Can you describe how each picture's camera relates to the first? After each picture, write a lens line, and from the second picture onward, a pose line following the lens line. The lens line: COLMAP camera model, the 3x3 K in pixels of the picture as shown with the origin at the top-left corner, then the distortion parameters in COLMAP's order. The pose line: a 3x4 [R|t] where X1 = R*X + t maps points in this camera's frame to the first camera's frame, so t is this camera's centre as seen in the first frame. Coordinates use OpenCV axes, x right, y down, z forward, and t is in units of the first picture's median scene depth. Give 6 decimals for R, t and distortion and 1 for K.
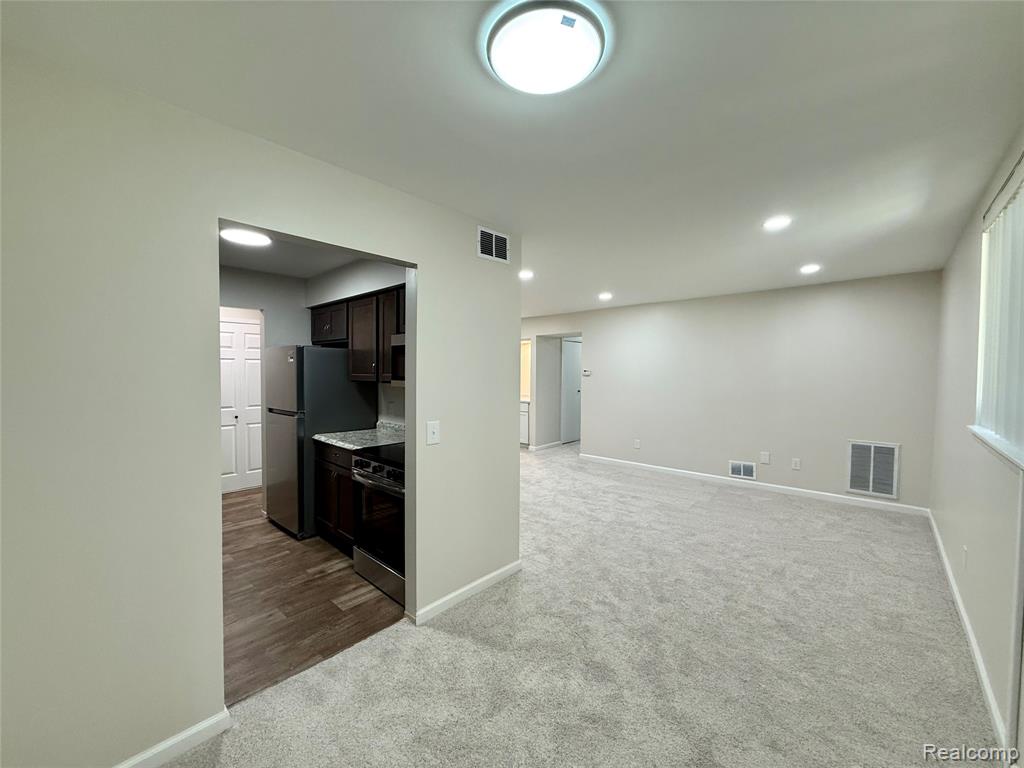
lens RADIAL K [[409.0, 0, 503.7], [0, 409.0, 385.0], [0, 0, 1]] dist [-0.002393, 0.000345]
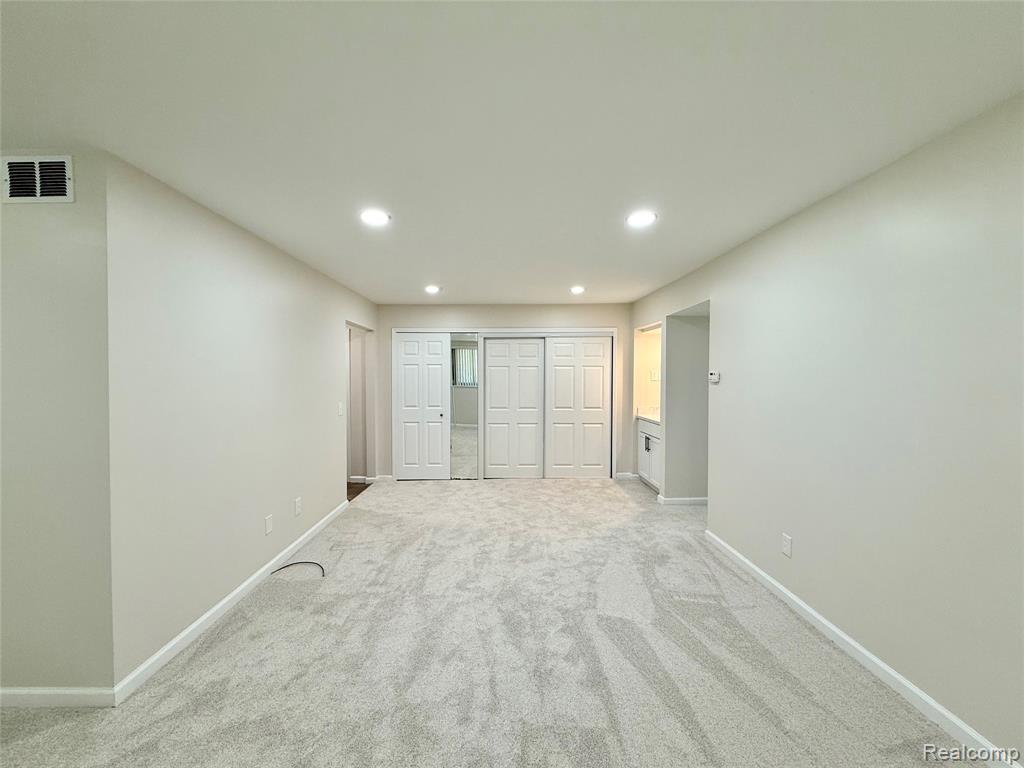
lens RADIAL K [[409.0, 0, 508.5], [0, 409.0, 382.4], [0, 0, 1]] dist [-0.002393, 0.000345]
pose [[0.692794, 0.007371, -0.721098, 0.652251], [-0.021703, 0.999708, -0.010632, -0.019718], [0.720809, 0.023016, 0.692751, 0.747132]]
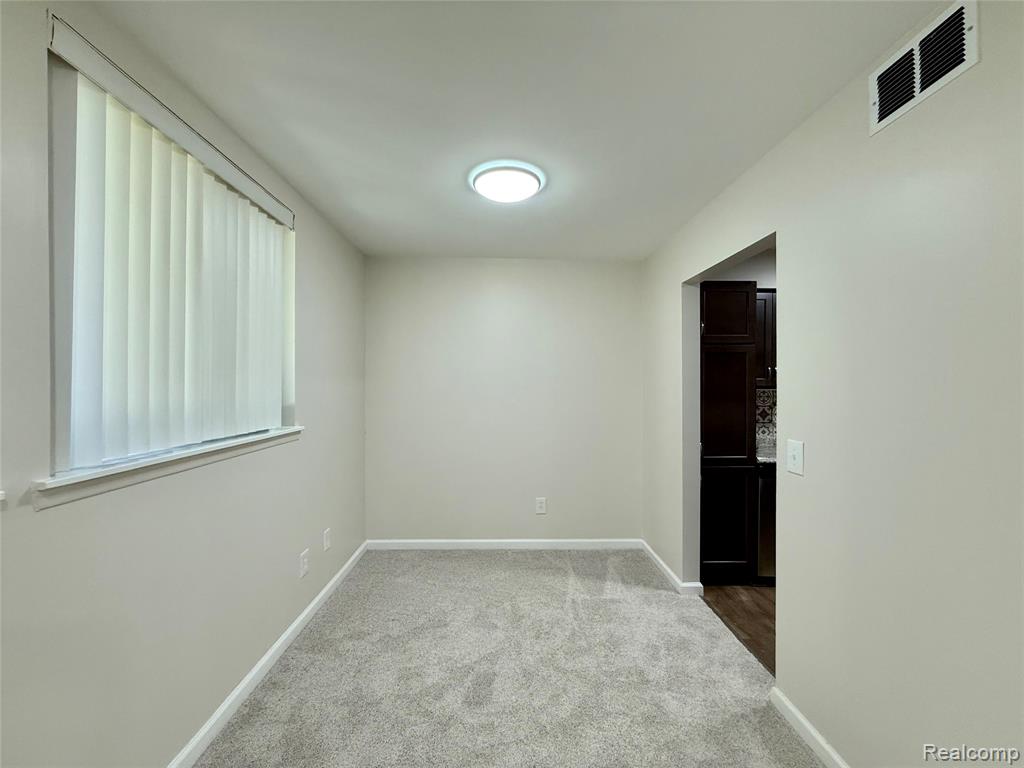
lens RADIAL K [[409.0, 0, 506.9], [0, 409.0, 381.1], [0, 0, 1]] dist [-0.002393, 0.000345]
pose [[-0.722537, -0.012533, -0.691218, 0.395530], [-0.034527, 0.999242, 0.017974, -0.003931], [0.690469, 0.036853, -0.722423, 0.697372]]
